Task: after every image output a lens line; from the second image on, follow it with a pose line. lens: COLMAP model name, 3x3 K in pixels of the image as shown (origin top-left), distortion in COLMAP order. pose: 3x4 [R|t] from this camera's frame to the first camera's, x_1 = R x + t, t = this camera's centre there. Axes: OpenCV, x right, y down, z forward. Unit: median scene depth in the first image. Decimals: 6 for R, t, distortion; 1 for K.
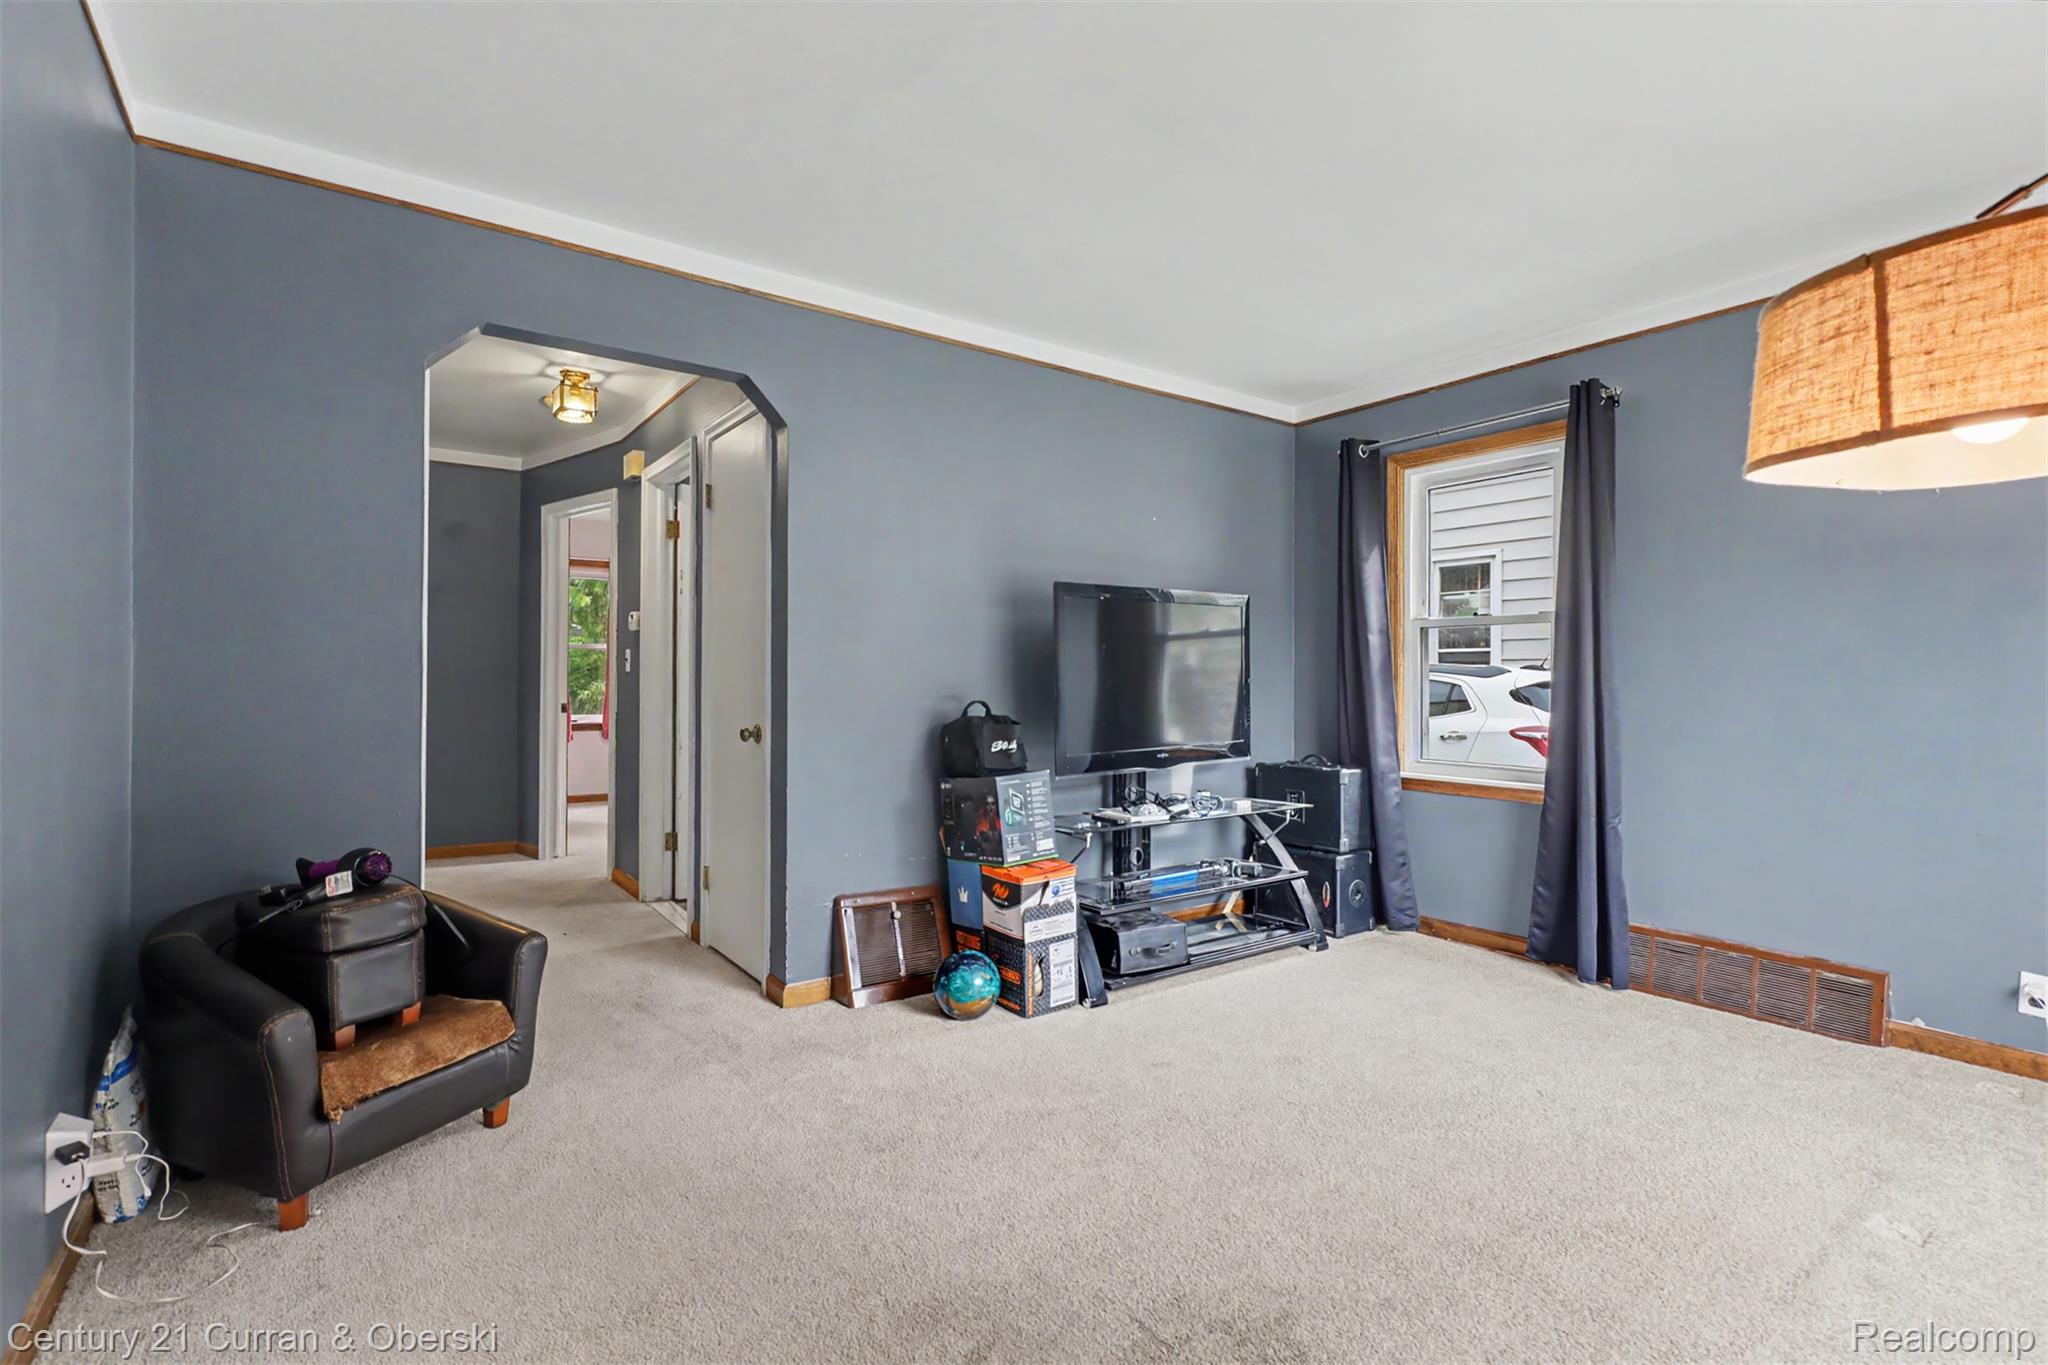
lens RADIAL K [[988.2, 0, 987.8], [0, 988.2, 672.2], [0, 0, 1]] dist [-0.002916, 0.001153]
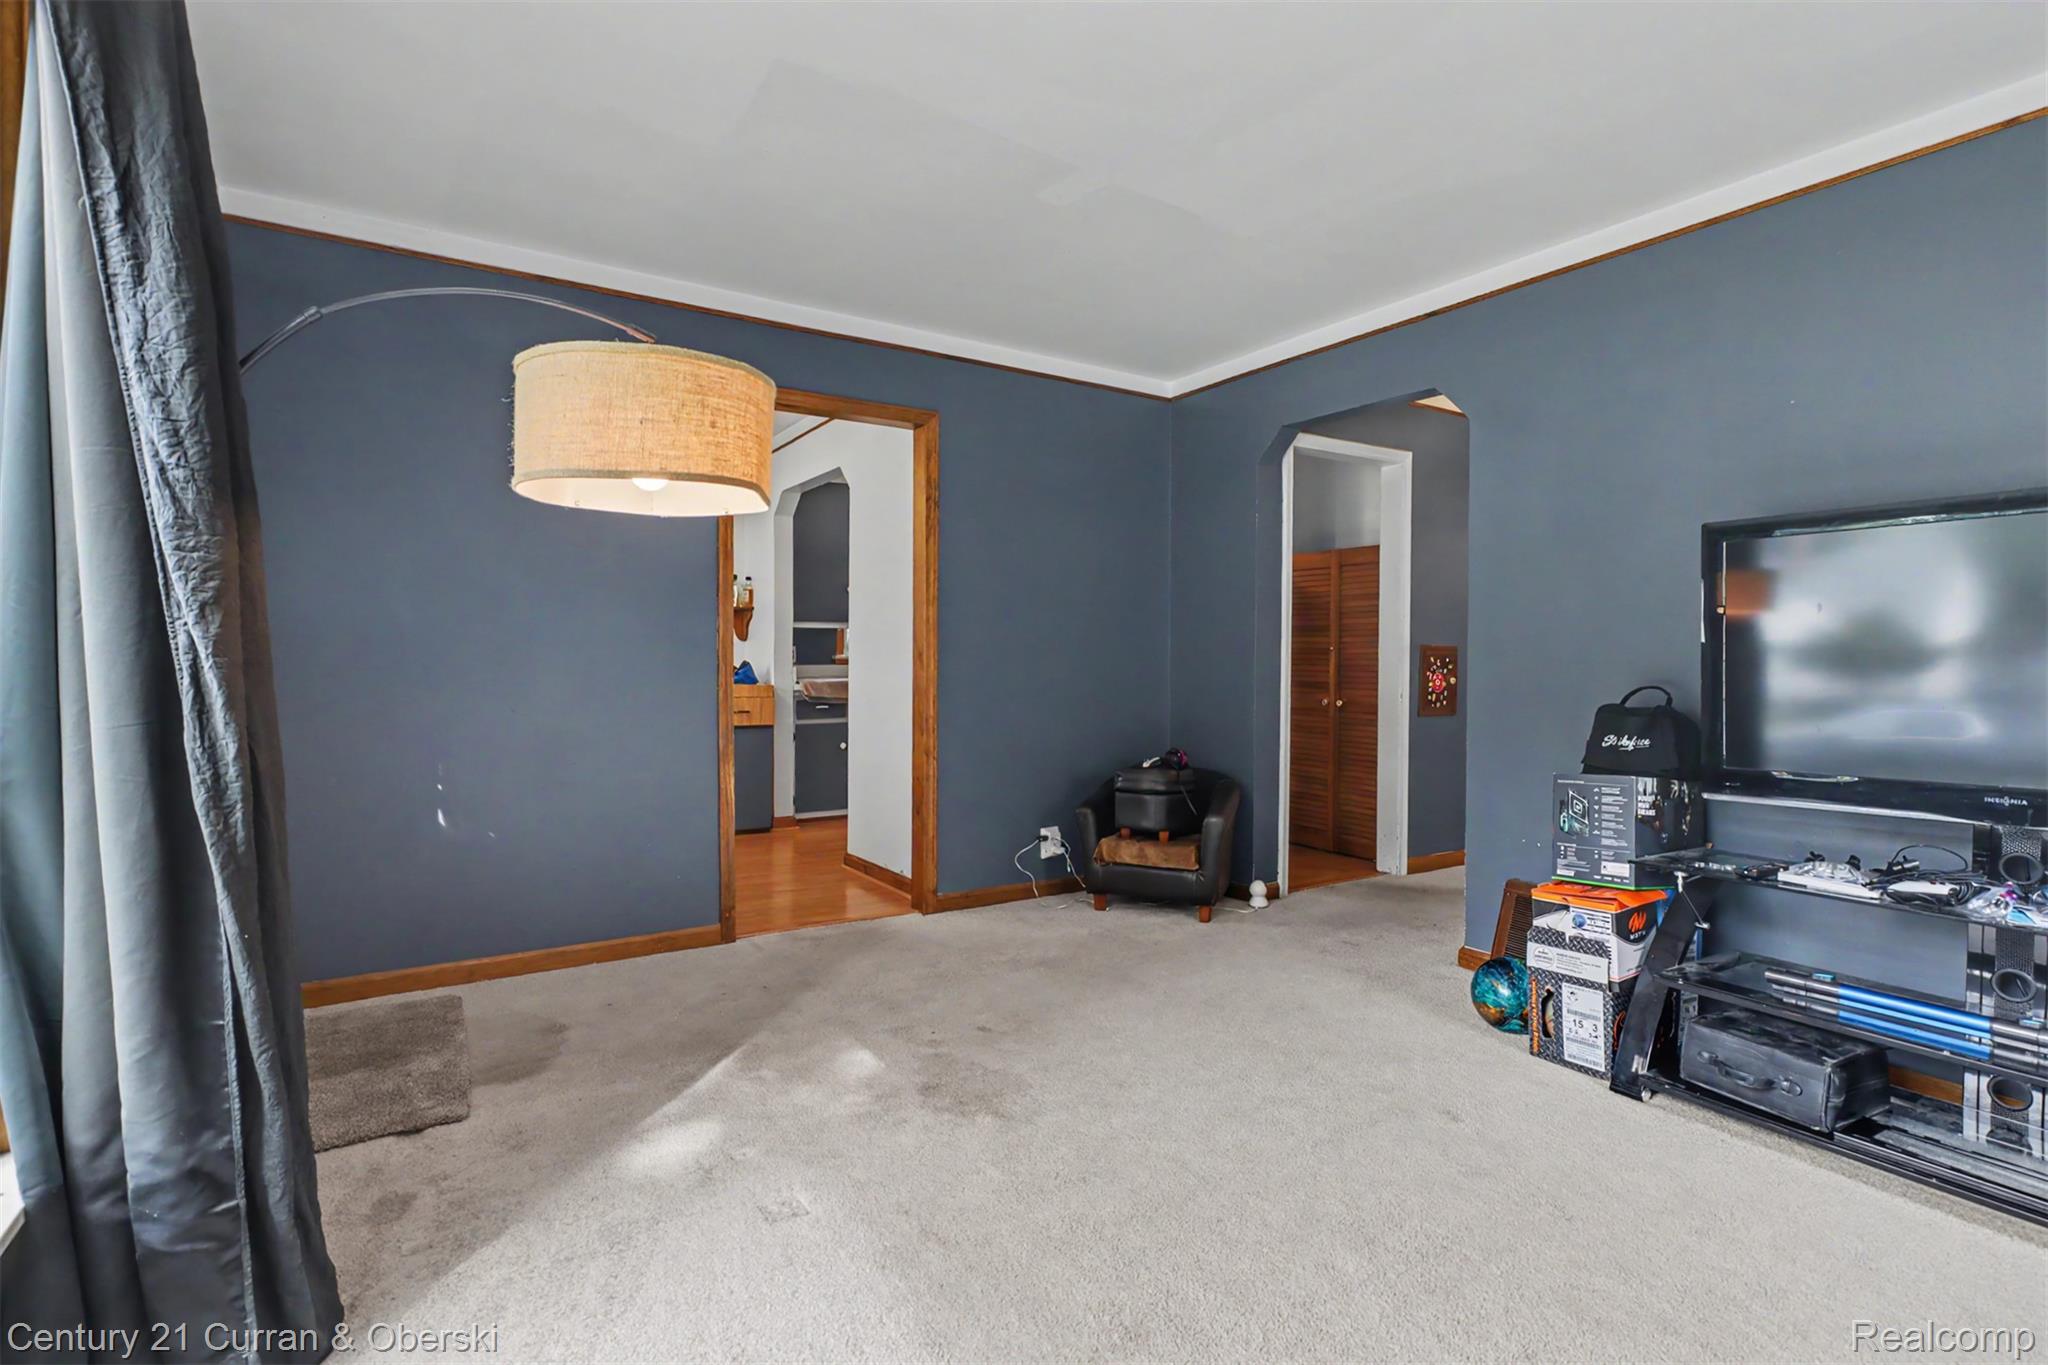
lens RADIAL K [[926.3, 0, 1024.0], [0, 926.3, 682.5], [0, 0, 1]] dist [-0.004499, -0.000240]
pose [[-0.022276, 0.029332, -0.999321, 0.826904], [-0.005108, 0.999553, 0.029452, 0.007926], [0.999739, 0.005761, -0.022117, 0.569182]]
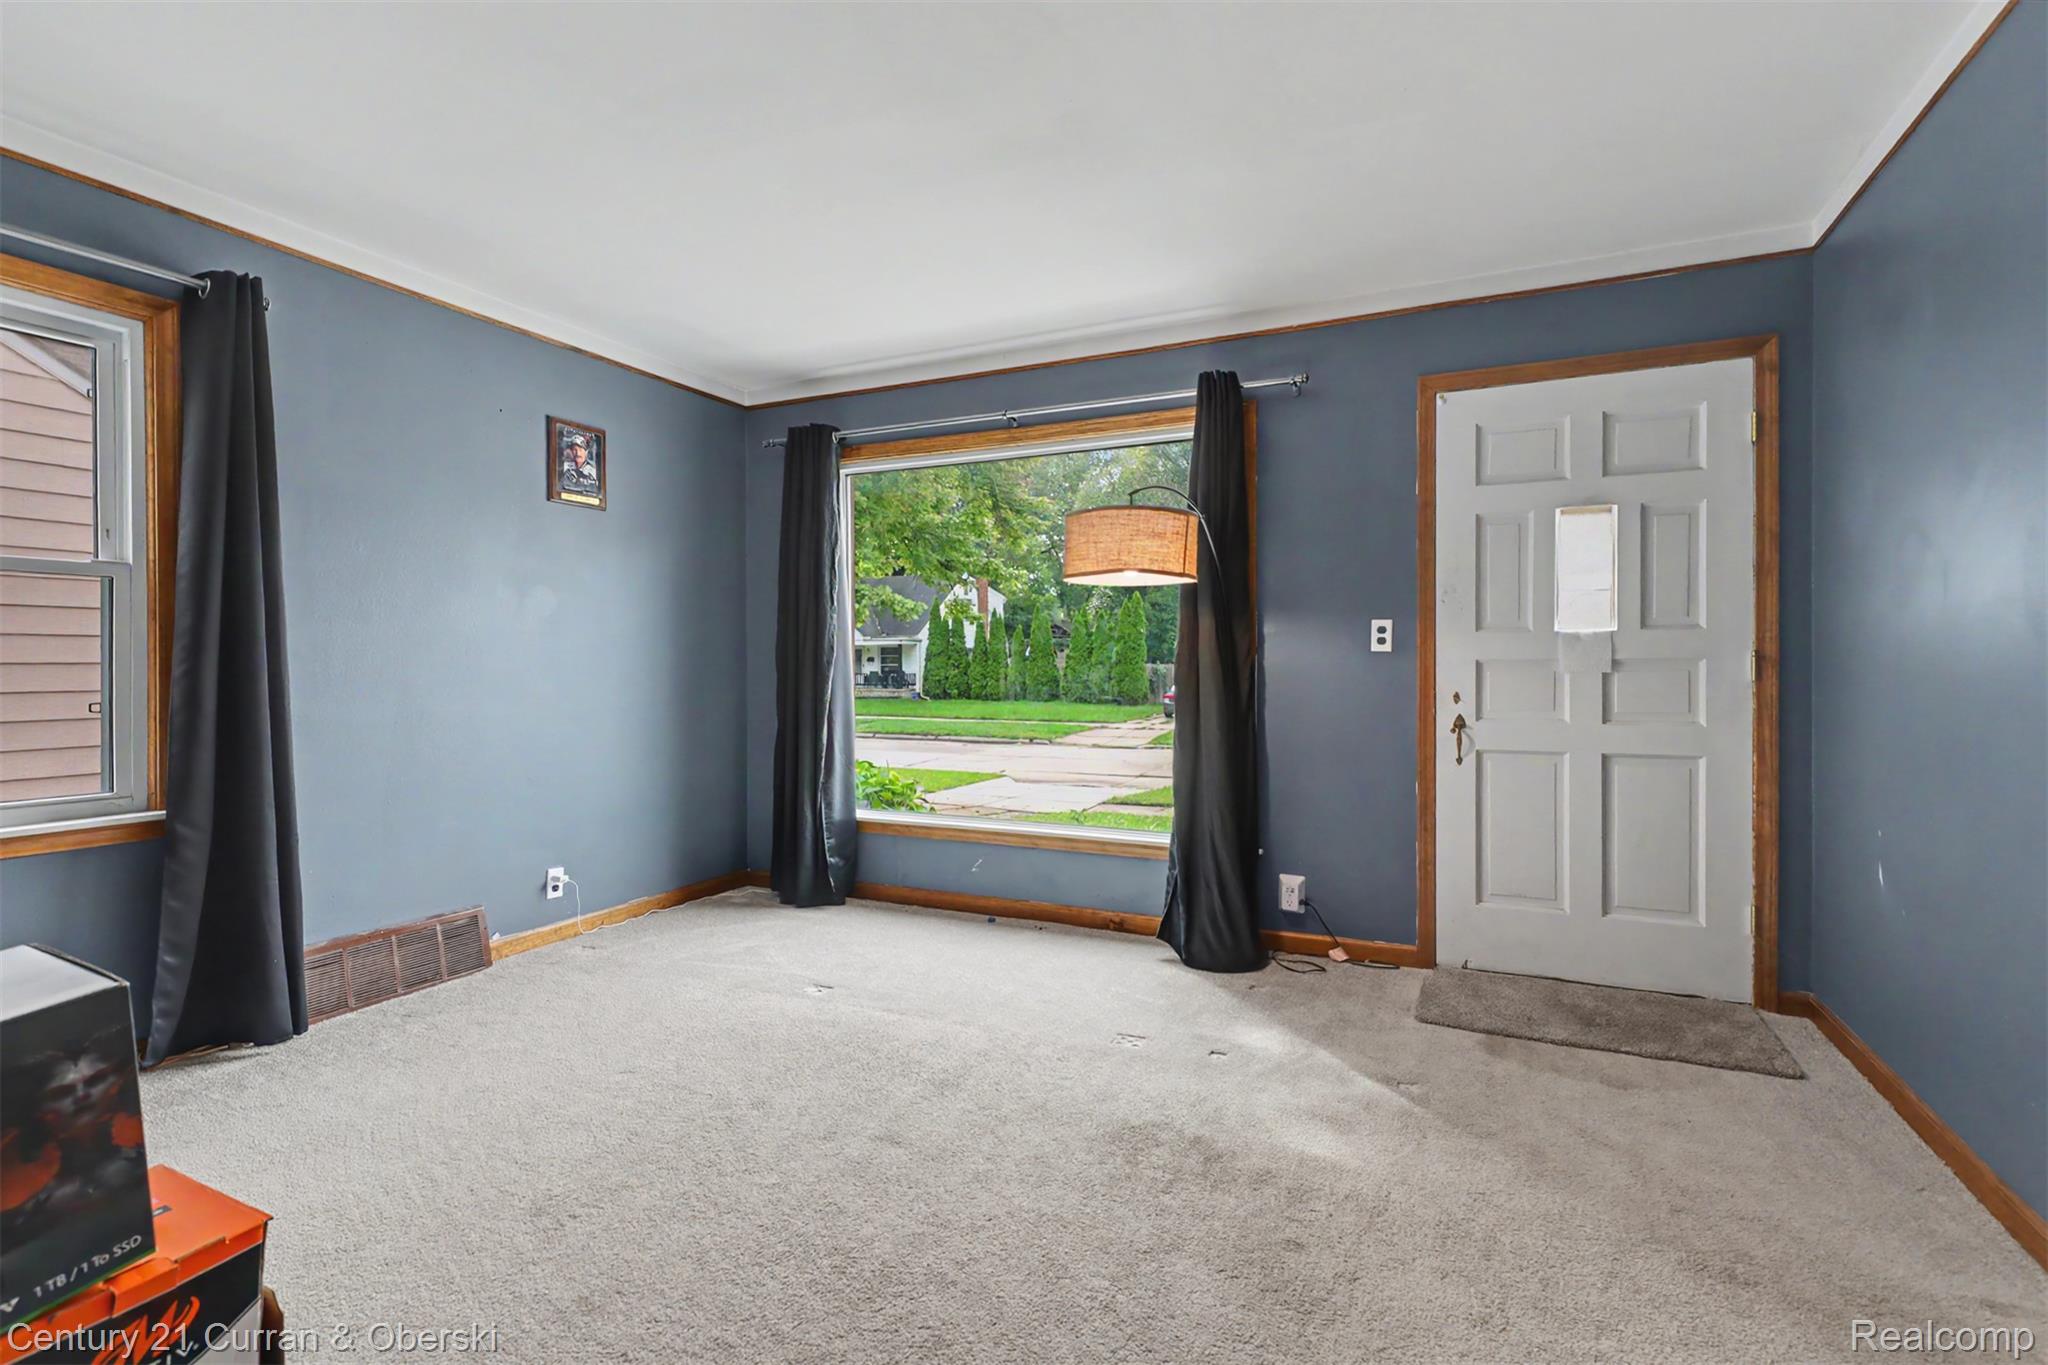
lens RADIAL K [[988.2, 0, 987.8], [0, 988.2, 672.2], [0, 0, 1]] dist [-0.002916, 0.001153]
pose [[-0.492072, -0.008204, 0.870516, -0.407229], [0.005499, 0.999906, 0.012532, 0.005079], [-0.870537, 0.010954, -0.491981, 0.949095]]
